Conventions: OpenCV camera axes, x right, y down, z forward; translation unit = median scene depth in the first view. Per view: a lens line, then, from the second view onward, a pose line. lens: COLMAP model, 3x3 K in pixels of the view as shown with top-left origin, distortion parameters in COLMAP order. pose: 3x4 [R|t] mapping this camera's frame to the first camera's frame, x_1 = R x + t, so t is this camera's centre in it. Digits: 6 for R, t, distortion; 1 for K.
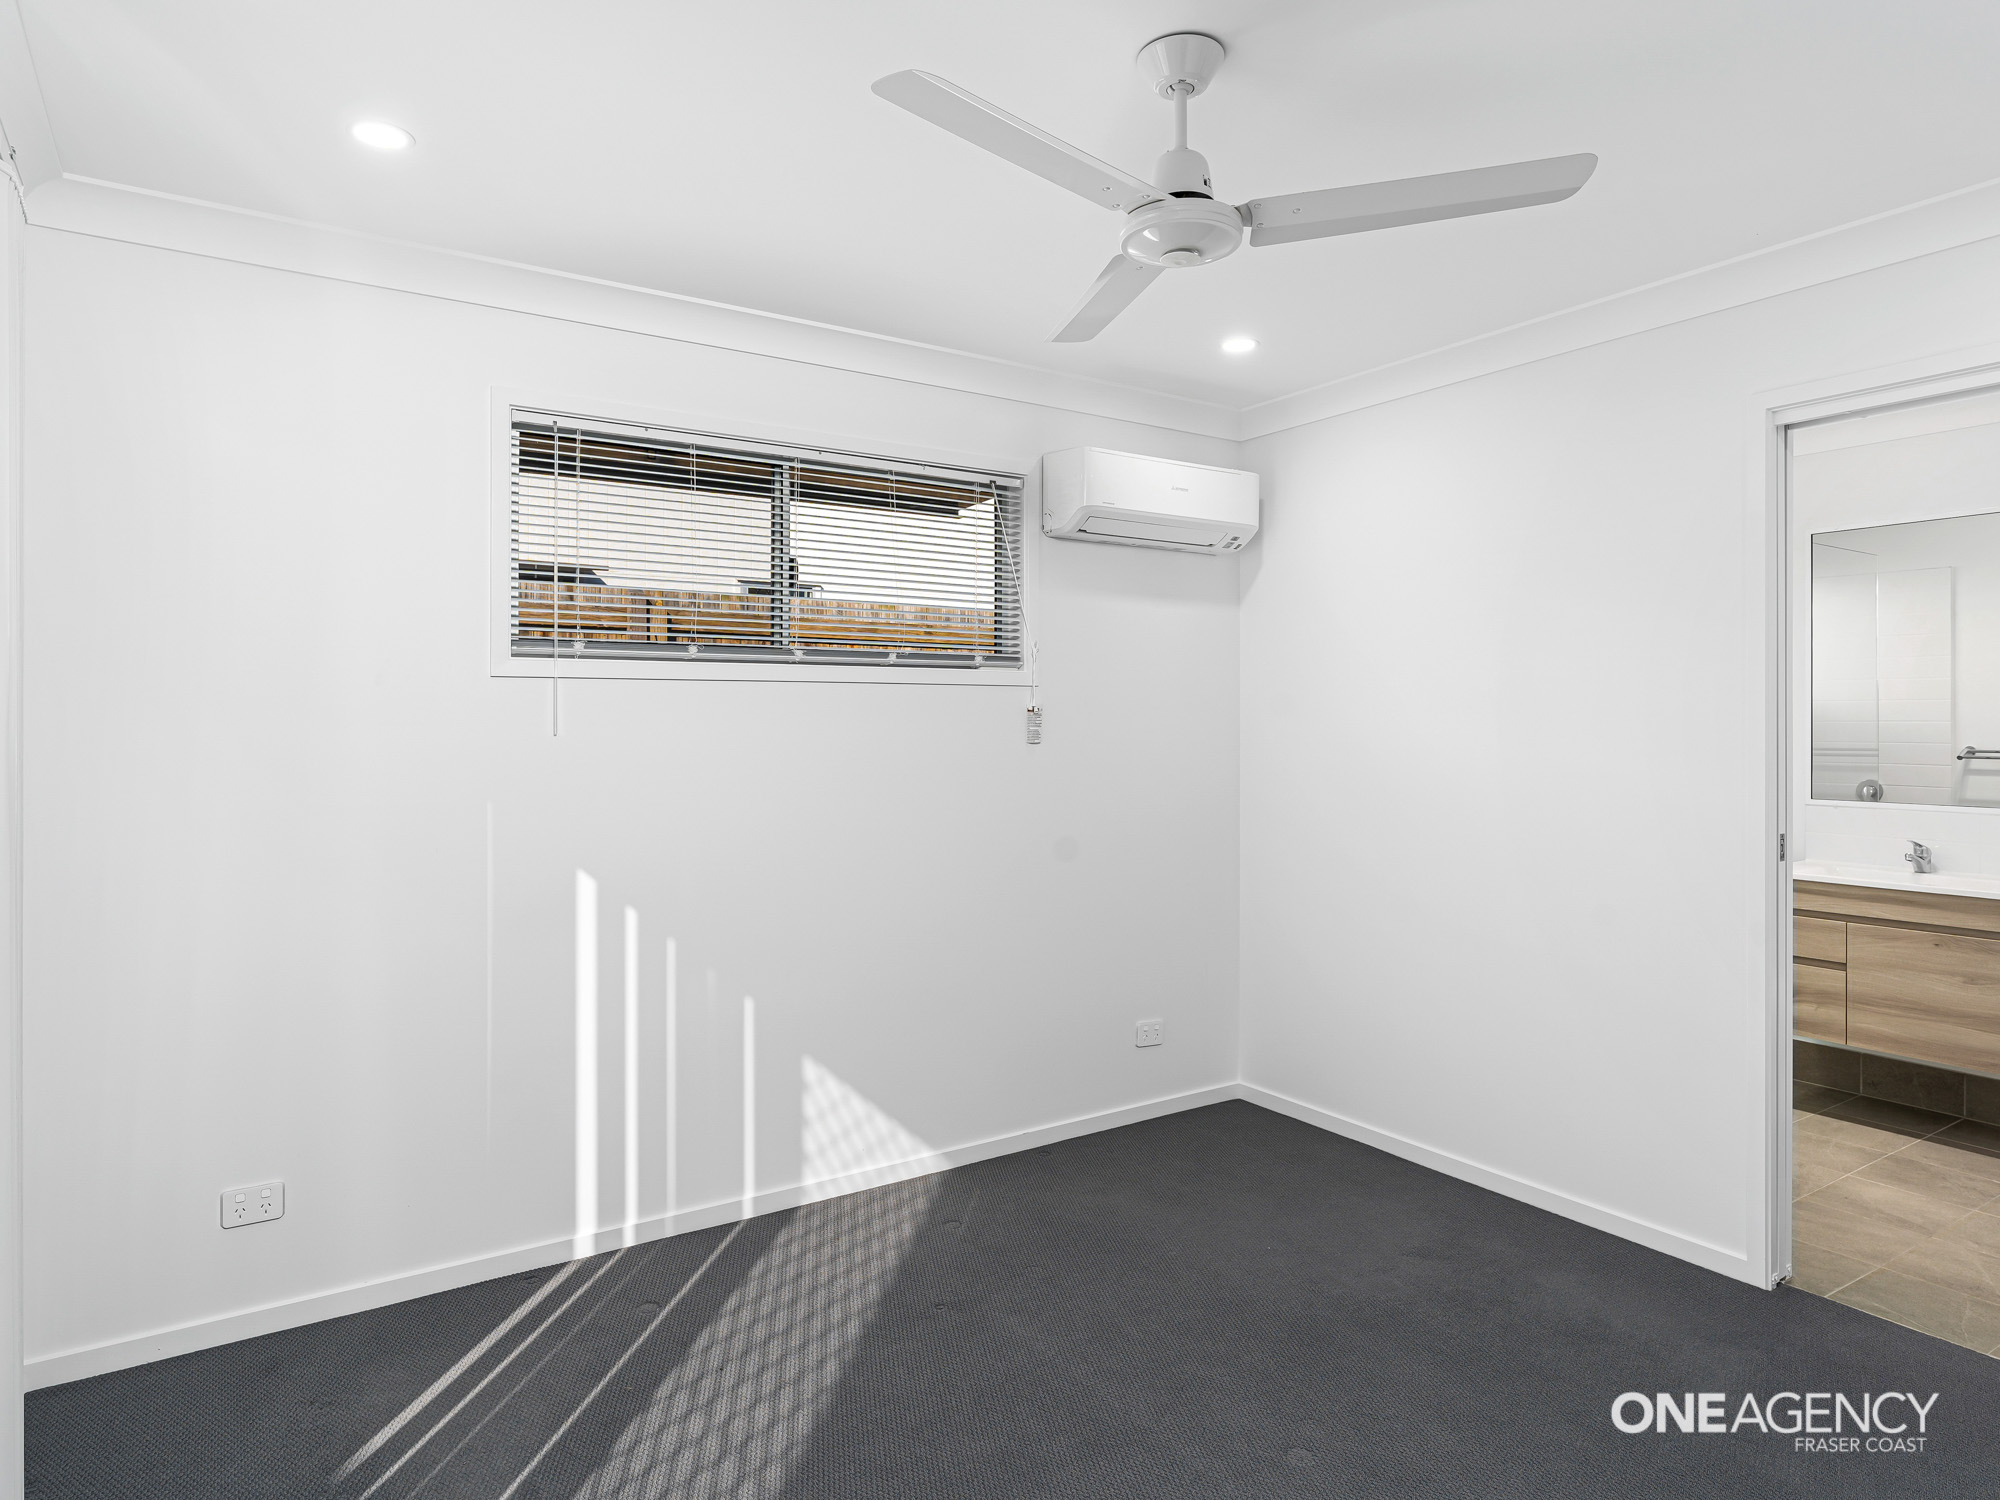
lens RADIAL K [[1163.4, 0, 1000.0], [0, 1163.4, 750.0], [0, 0, 1]] dist [0.000158, 0.000217]
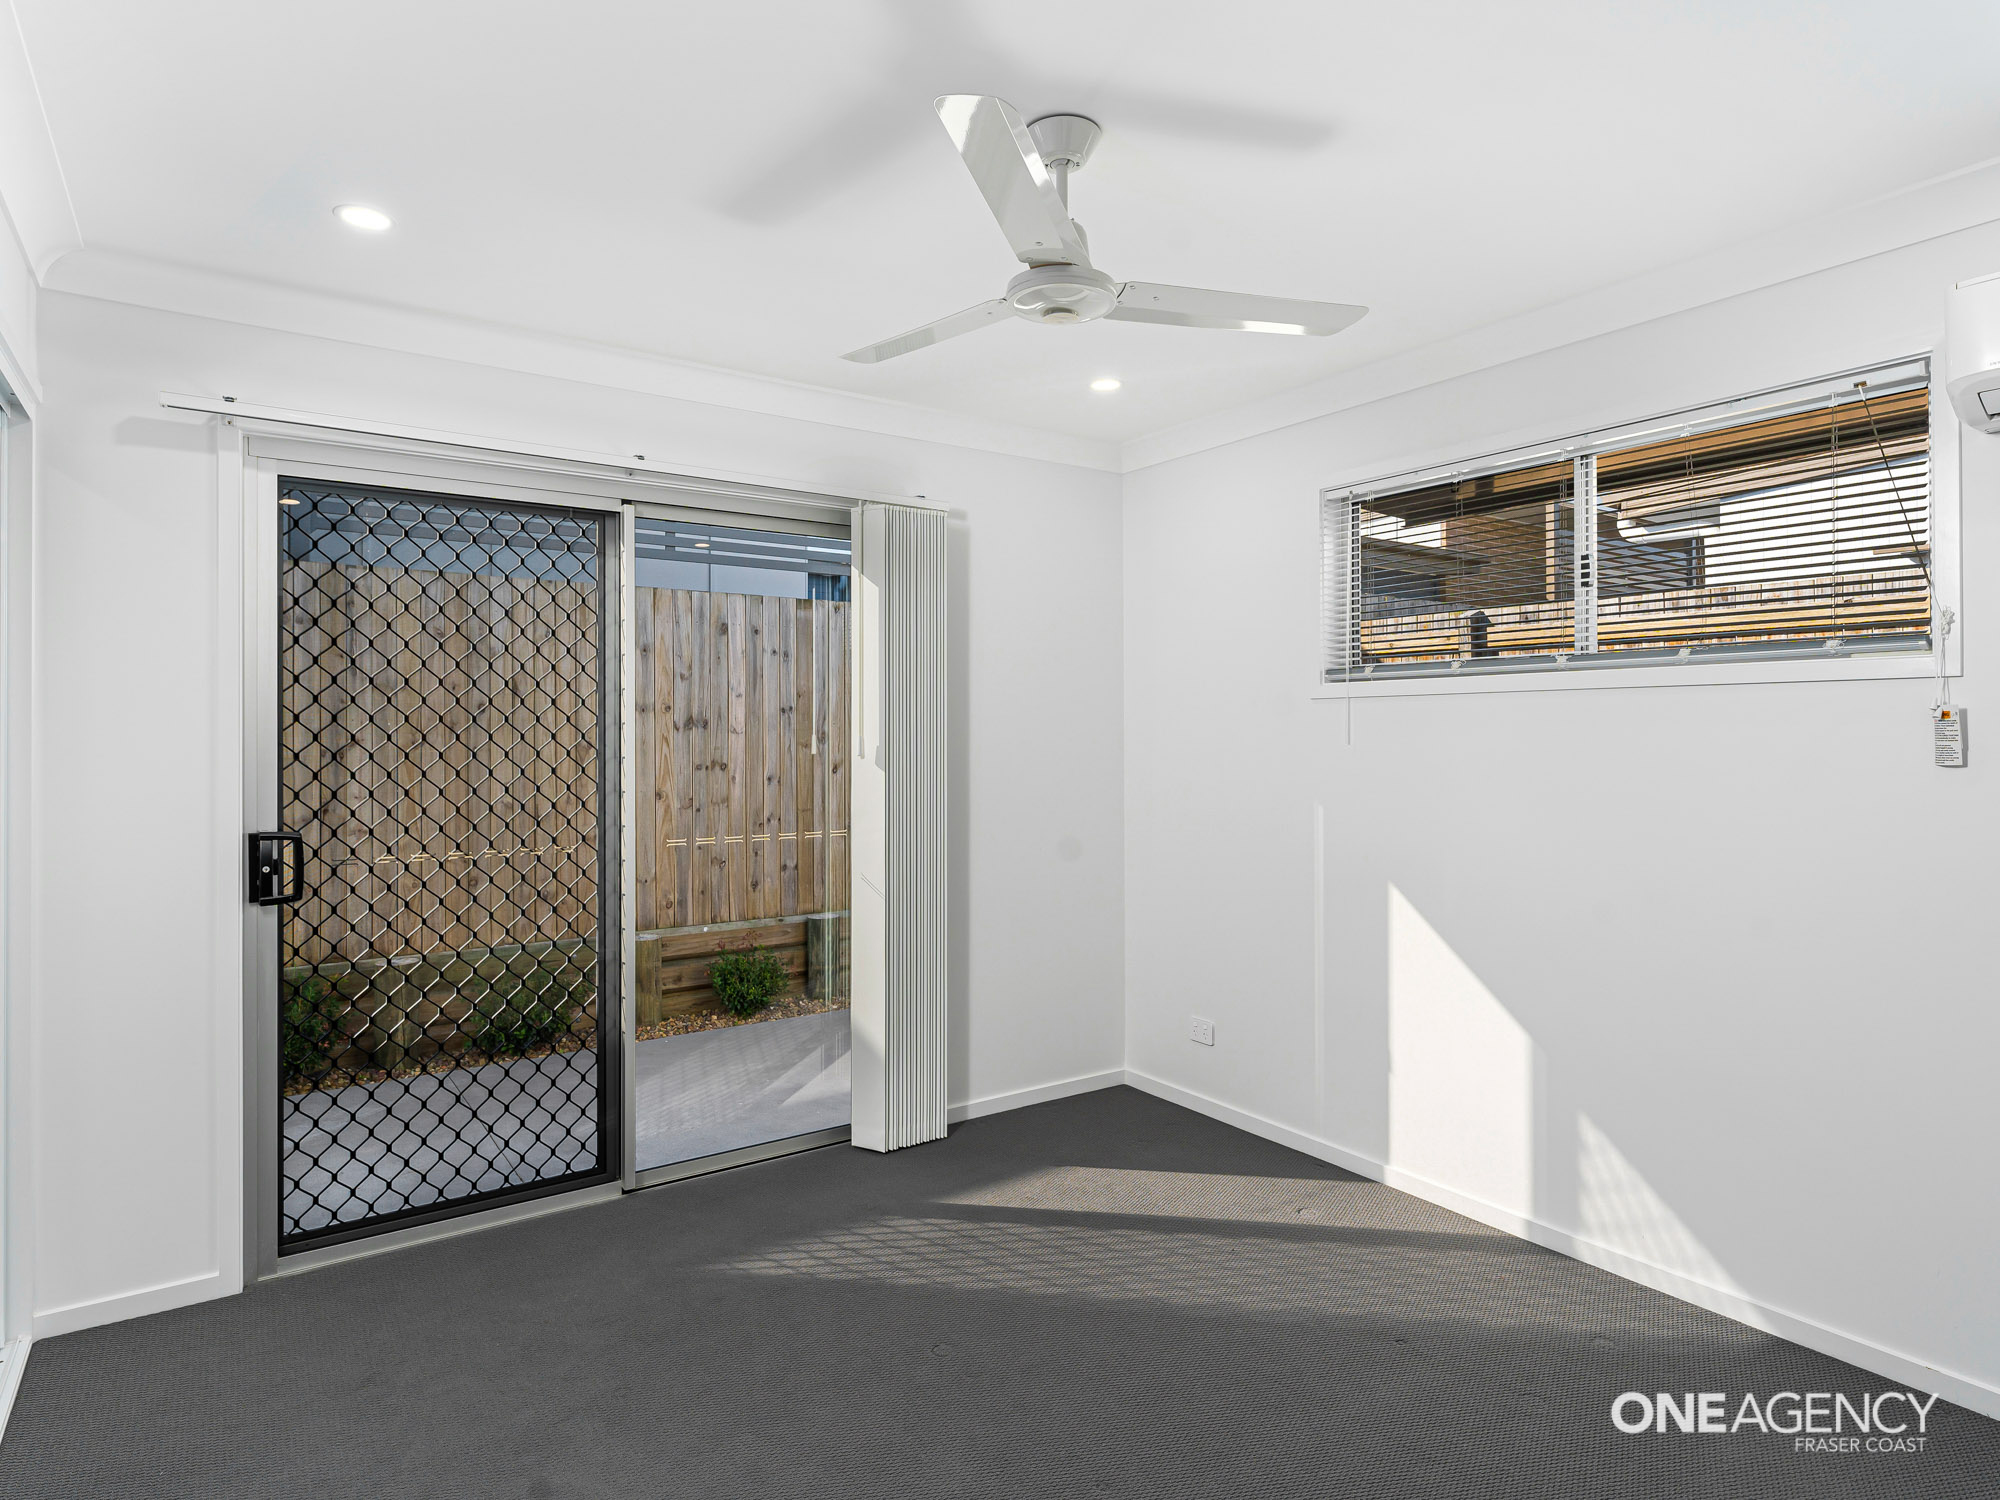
lens RADIAL K [[1110.3, 0, 1000.0], [0, 1110.3, 750.0], [0, 0, 1]] dist [0.001956, 0.000493]
pose [[0.039297, 0.015010, -0.999115, 0.668752], [-0.018143, 0.999733, 0.014305, -0.014415], [0.999063, 0.017565, 0.039559, 0.492325]]
